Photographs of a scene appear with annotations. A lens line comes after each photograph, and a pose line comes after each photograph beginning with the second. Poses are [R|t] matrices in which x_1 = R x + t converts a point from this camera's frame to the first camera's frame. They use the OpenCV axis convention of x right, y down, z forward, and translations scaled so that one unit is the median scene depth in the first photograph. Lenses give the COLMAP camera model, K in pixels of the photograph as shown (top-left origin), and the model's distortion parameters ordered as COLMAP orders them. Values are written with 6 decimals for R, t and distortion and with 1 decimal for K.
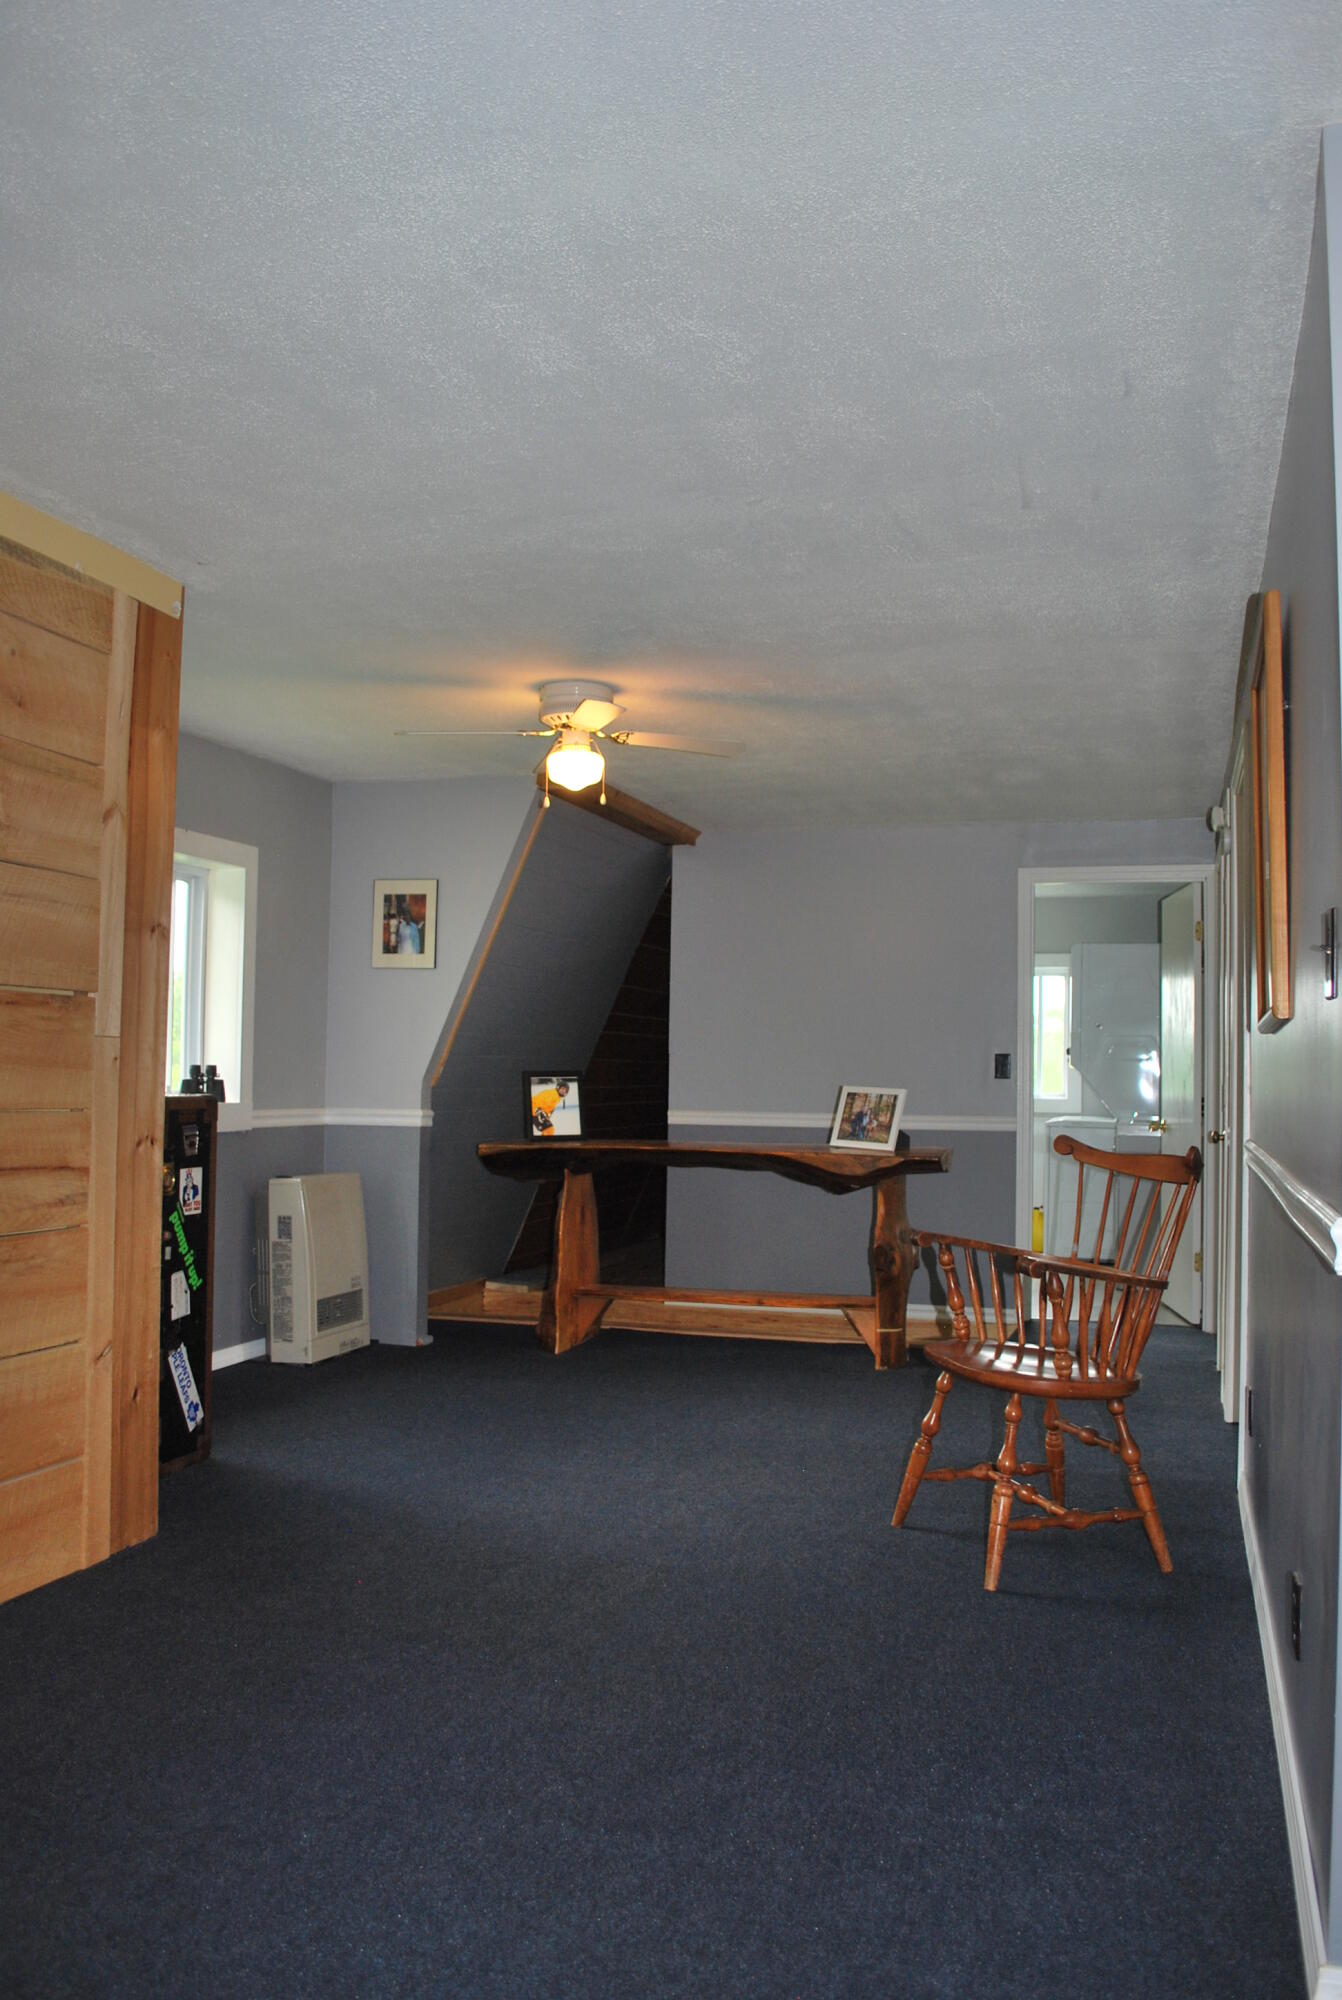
lens RADIAL K [[1566.9, 0, 677.8], [0, 1566.9, 1007.0], [0, 0, 1]] dist [-0.076615, 0.003741]
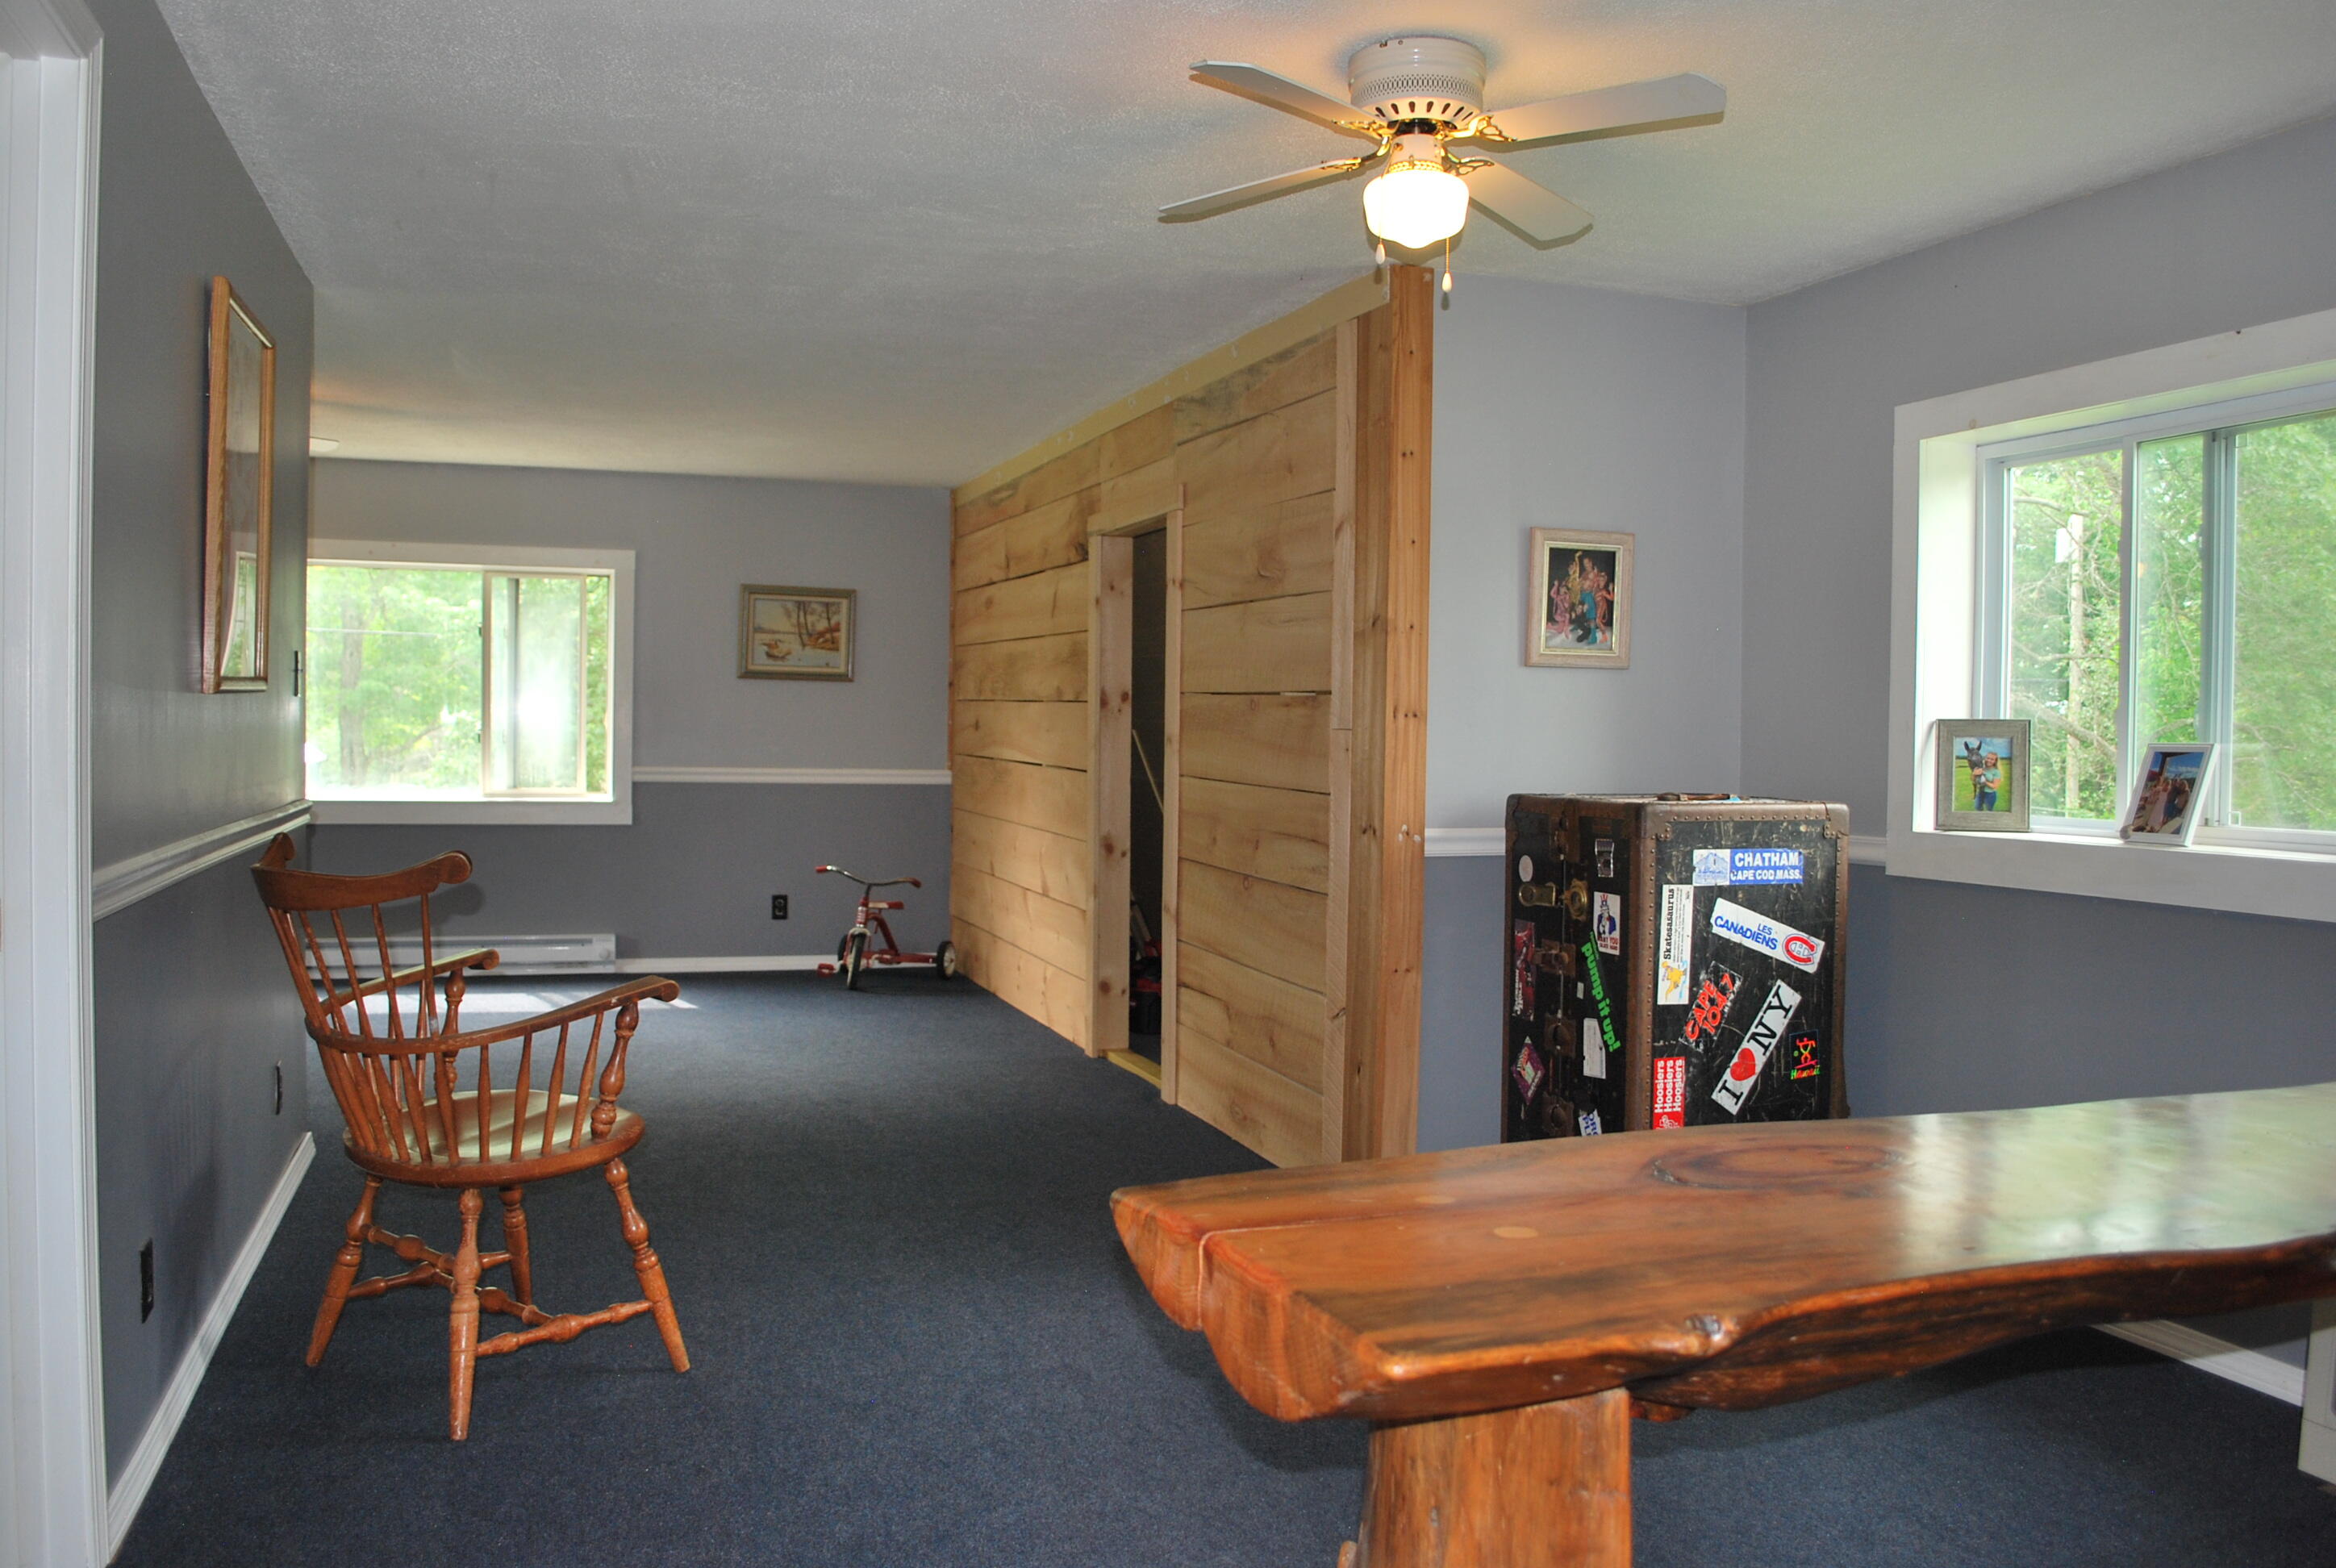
lens RADIAL K [[1830.1, 0, 1166.4], [0, 1830.1, 777.2], [0, 0, 1]] dist [-0.076615, 0.003741]
pose [[-0.799987, -0.012701, -0.599883, 0.484769], [-0.005223, 0.999885, -0.014205, 0.068651], [0.599995, -0.008231, -0.799961, 1.861345]]
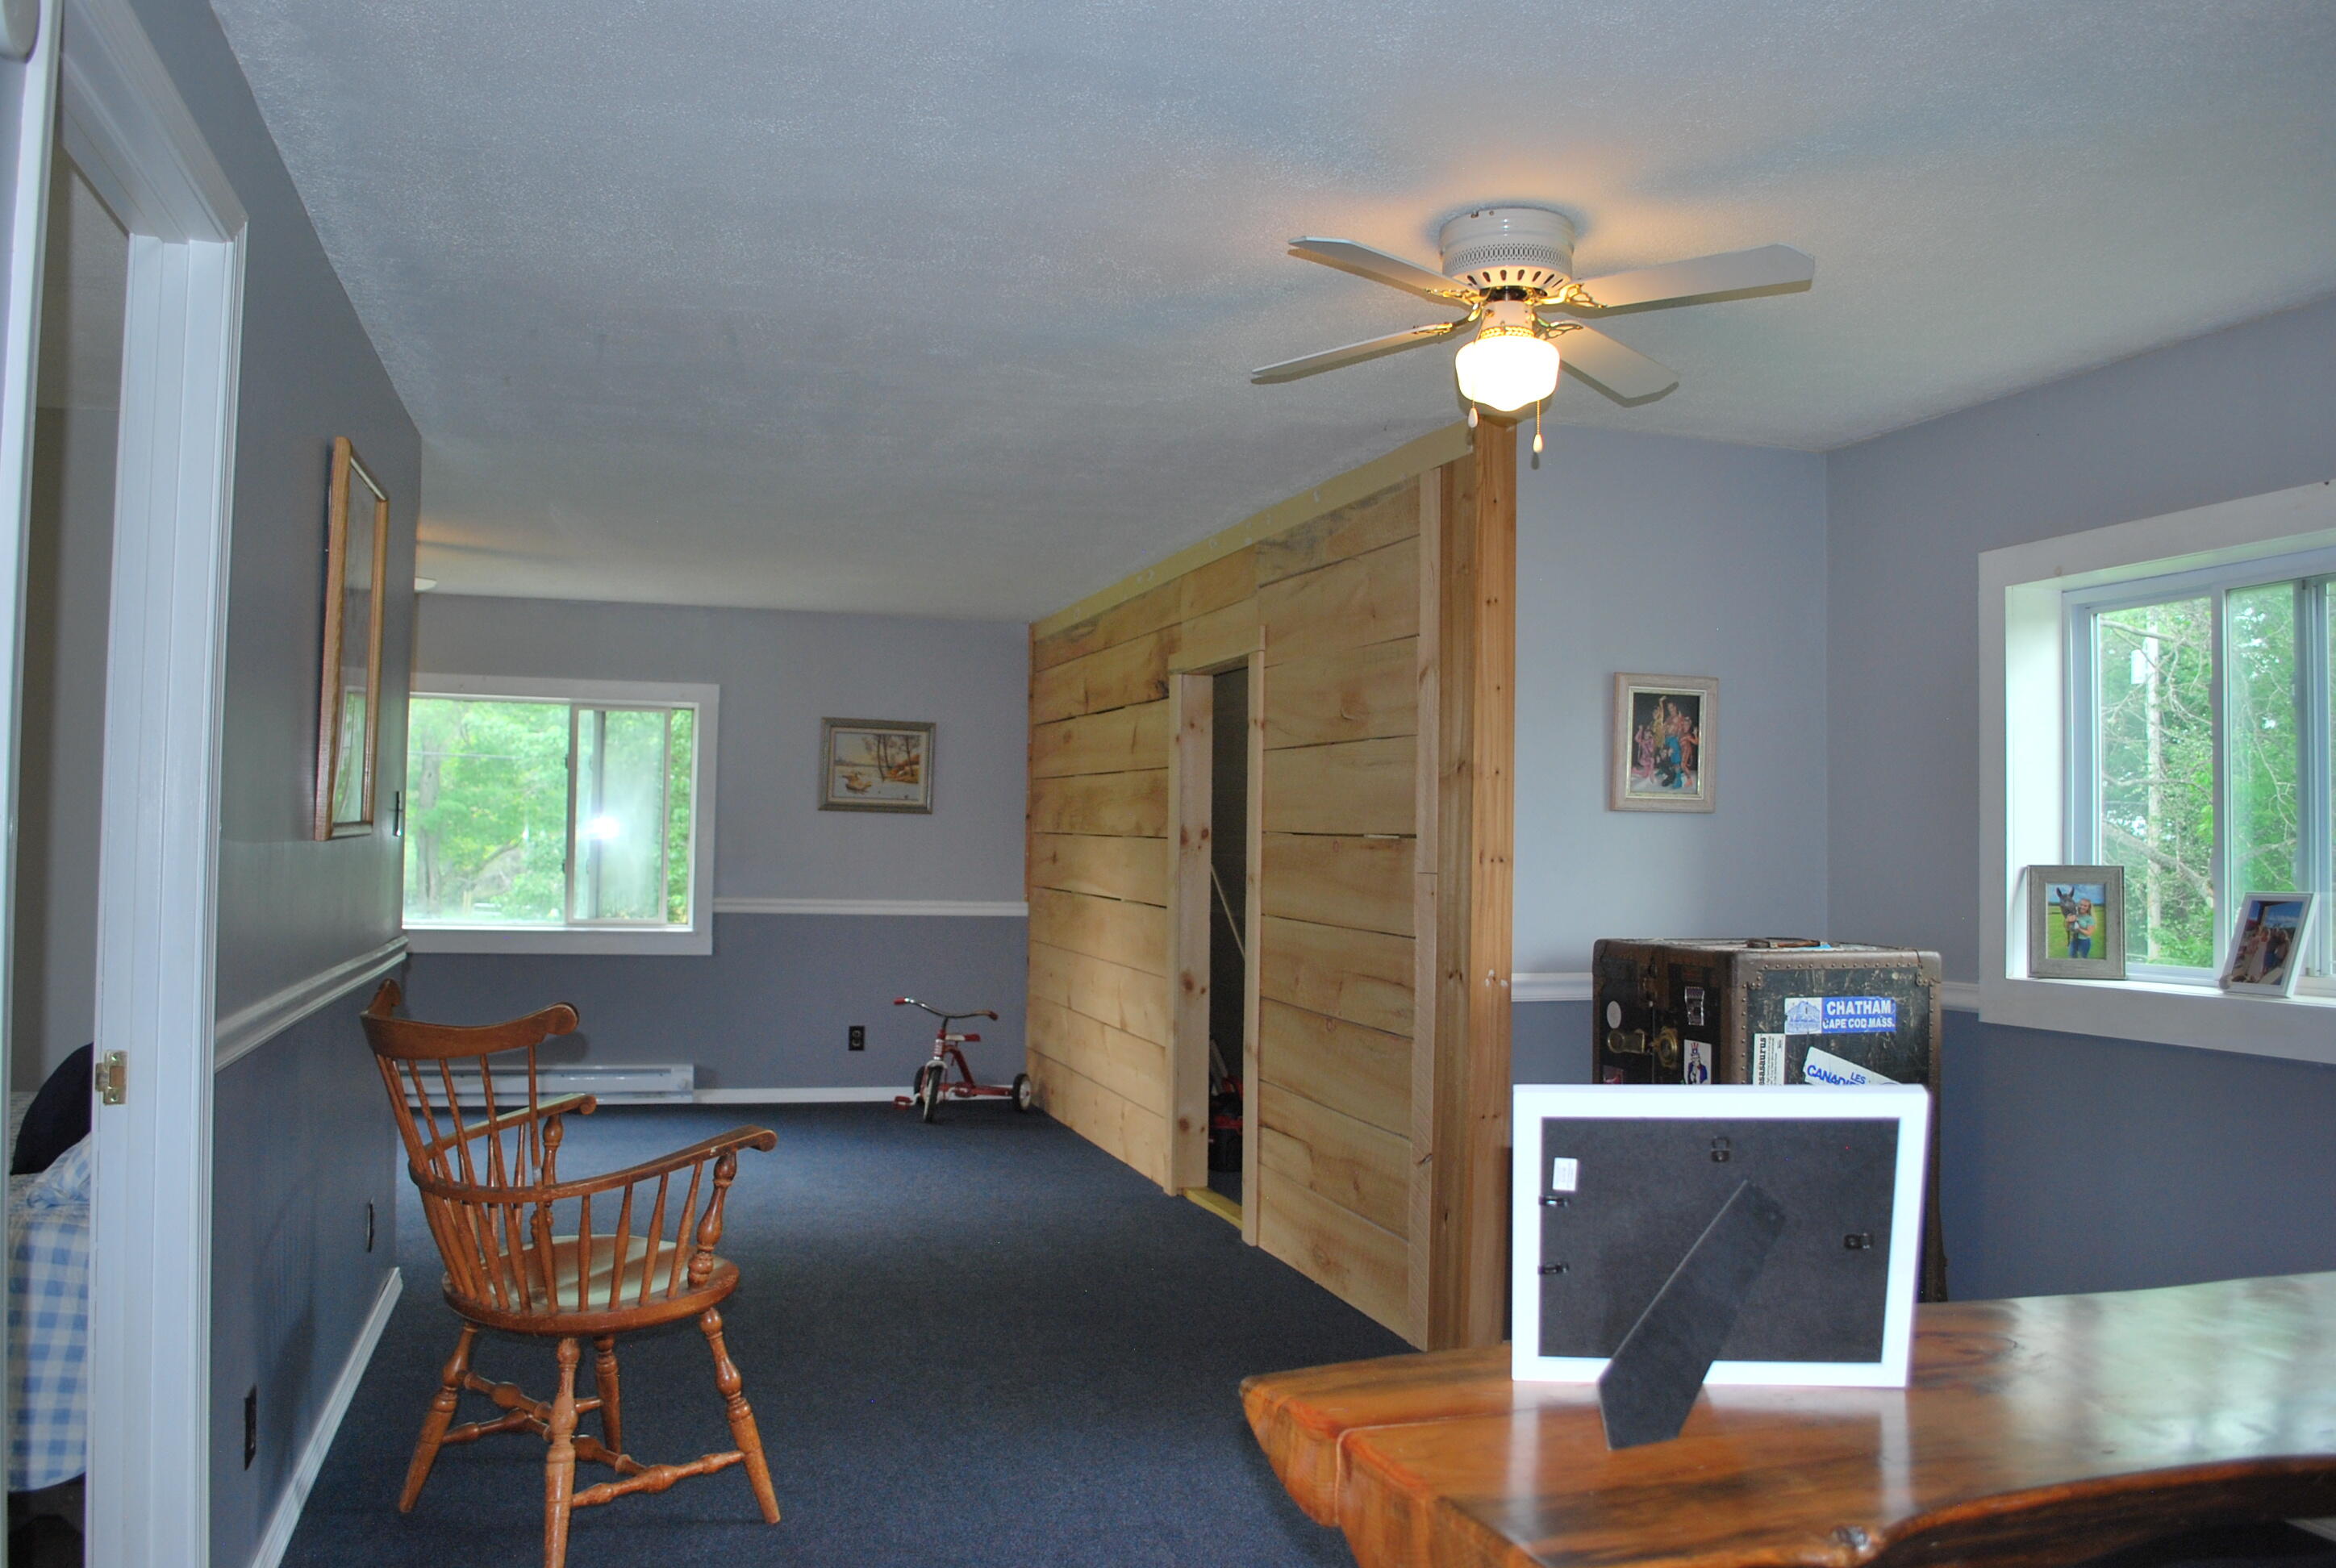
lens RADIAL K [[1830.1, 0, 1169.6], [0, 1830.1, 781.9], [0, 0, 1]] dist [-0.076615, 0.003741]
pose [[-0.820396, -0.052480, -0.569383, 0.500180], [-0.009227, 0.996865, -0.078586, 0.055283], [0.571722, -0.059218, -0.818308, 1.860960]]
